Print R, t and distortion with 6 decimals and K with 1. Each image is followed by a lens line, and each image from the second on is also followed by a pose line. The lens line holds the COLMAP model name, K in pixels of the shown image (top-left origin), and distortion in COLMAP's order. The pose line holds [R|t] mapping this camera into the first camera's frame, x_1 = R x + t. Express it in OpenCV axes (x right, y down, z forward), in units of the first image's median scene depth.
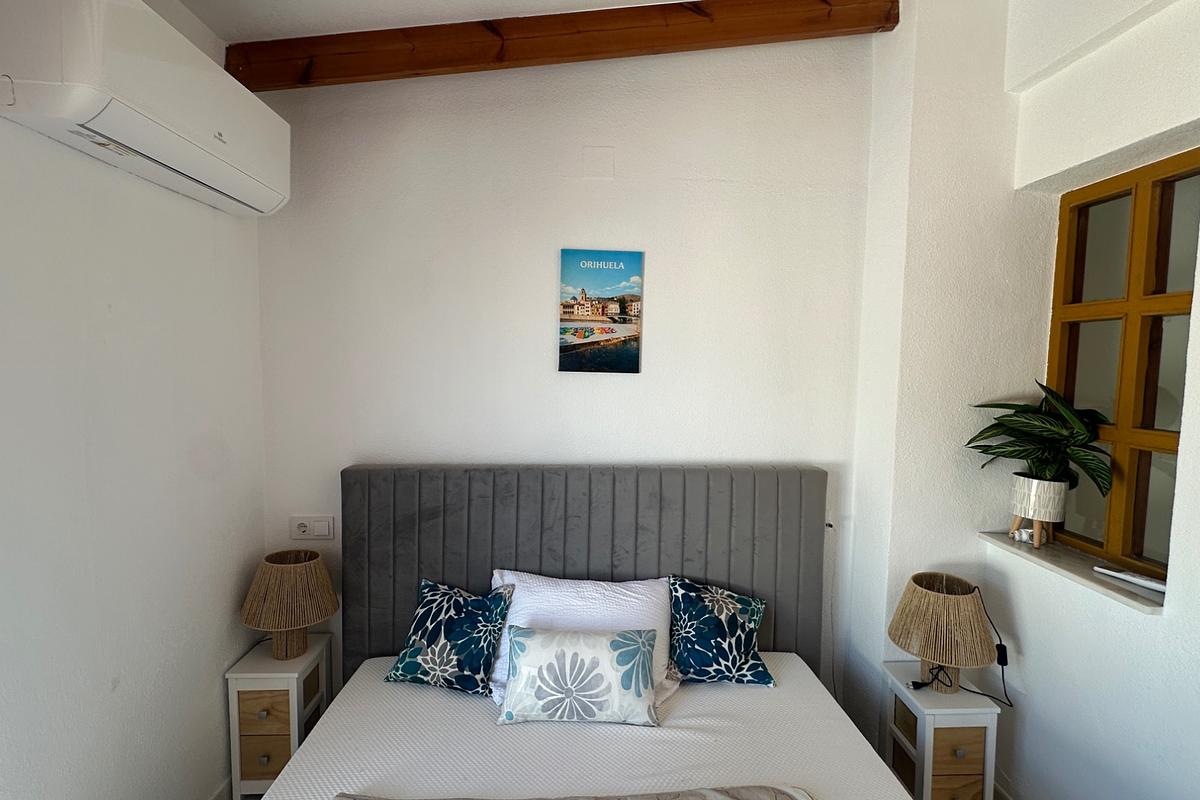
lens RADIAL K [[566.0, 0, 600.3], [0, 566.0, 398.1], [0, 0, 1]] dist [-0.000039, 0.000095]
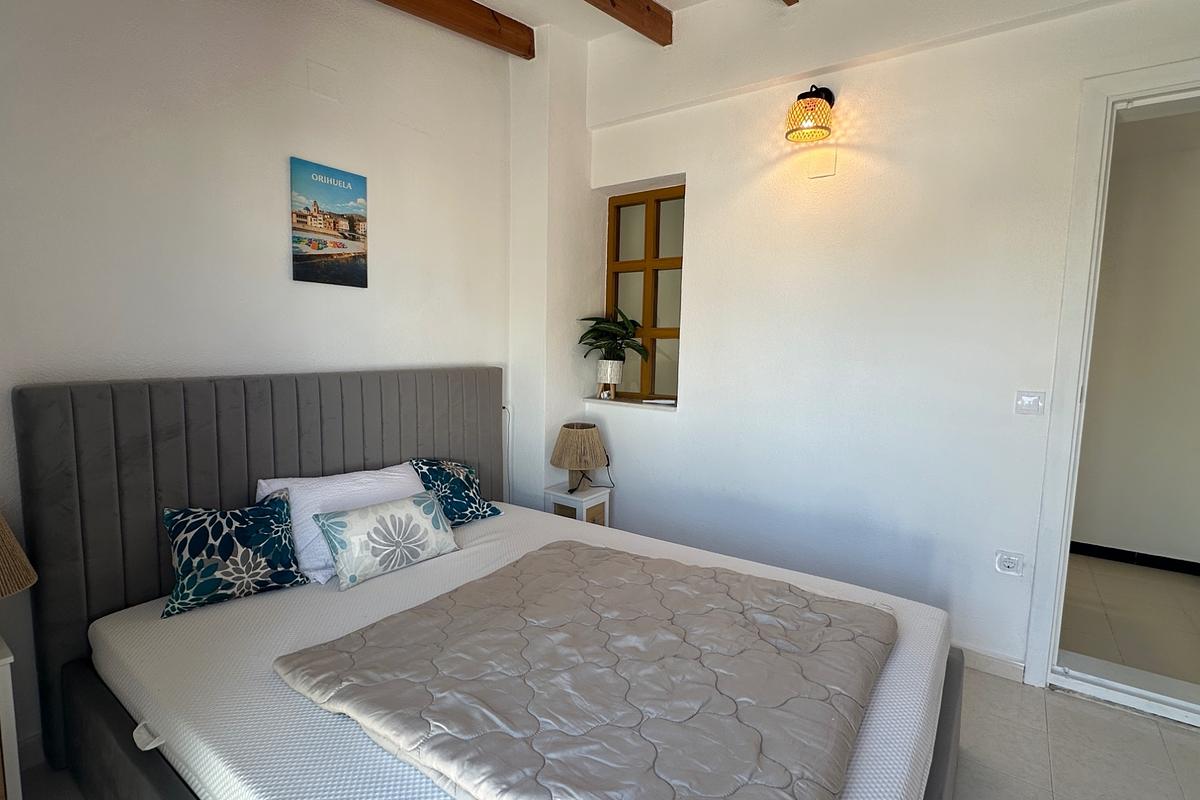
lens RADIAL K [[566.0, 0, 600.3], [0, 566.0, 398.1], [0, 0, 1]] dist [-0.000039, 0.000095]
pose [[0.621967, -0.083332, 0.778597, -0.588306], [0.045019, 0.996482, 0.070689, 0.126454], [-0.781748, -0.008915, 0.623531, -0.062597]]
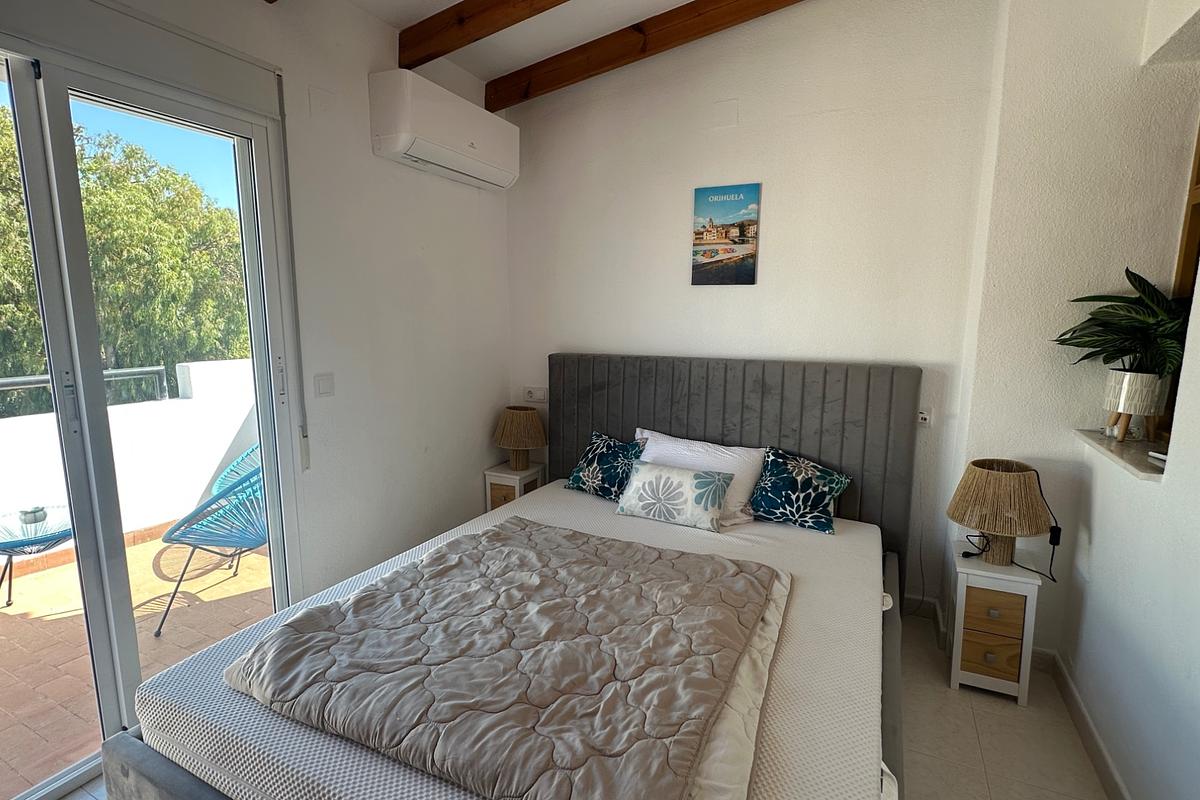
lens RADIAL K [[566.0, 0, 600.3], [0, 566.0, 398.1], [0, 0, 1]] dist [-0.000039, 0.000095]
pose [[0.874650, 0.058518, -0.481209, 0.422664], [-0.021855, 0.996438, 0.081450, 0.121306], [0.484261, -0.060724, 0.872814, -0.280923]]
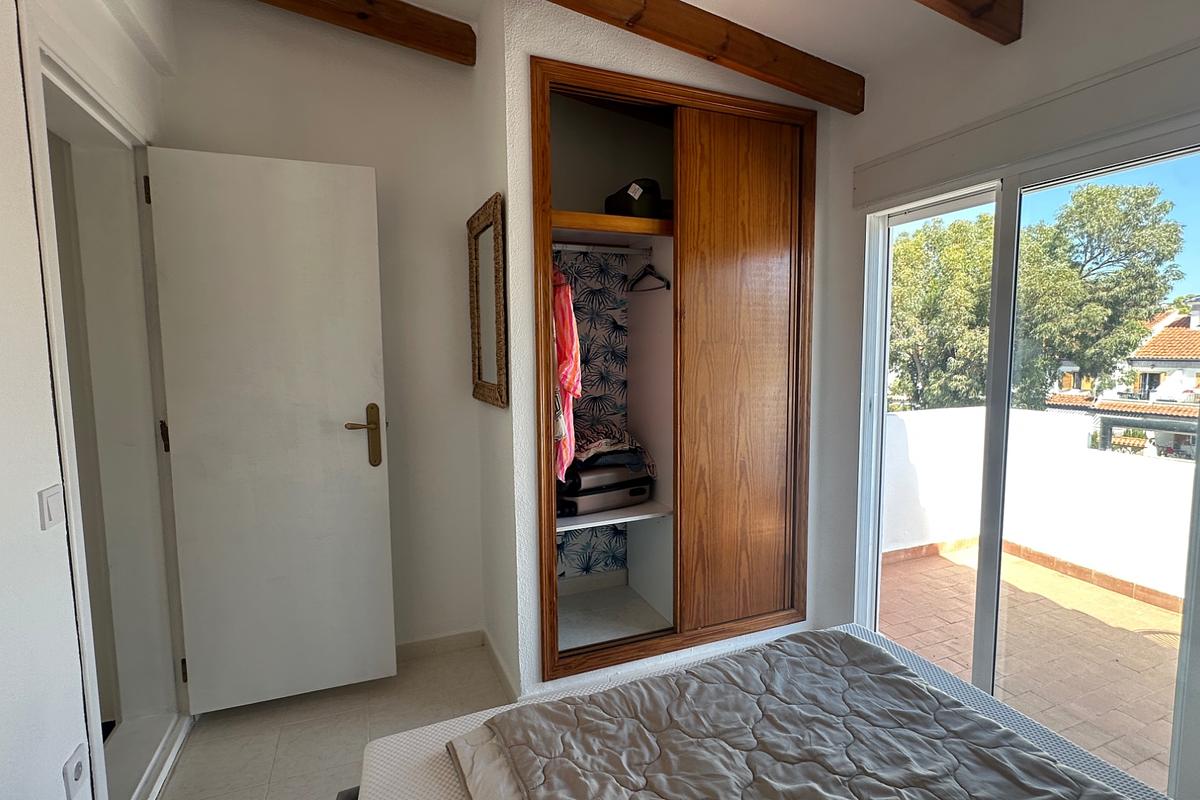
lens RADIAL K [[566.0, 0, 600.3], [0, 566.0, 398.1], [0, 0, 1]] dist [-0.000039, 0.000095]
pose [[-0.940742, 0.018504, -0.338617, 0.378546], [-0.032506, 0.988992, 0.144352, 0.011968], [0.337561, 0.146805, -0.929785, 0.752781]]
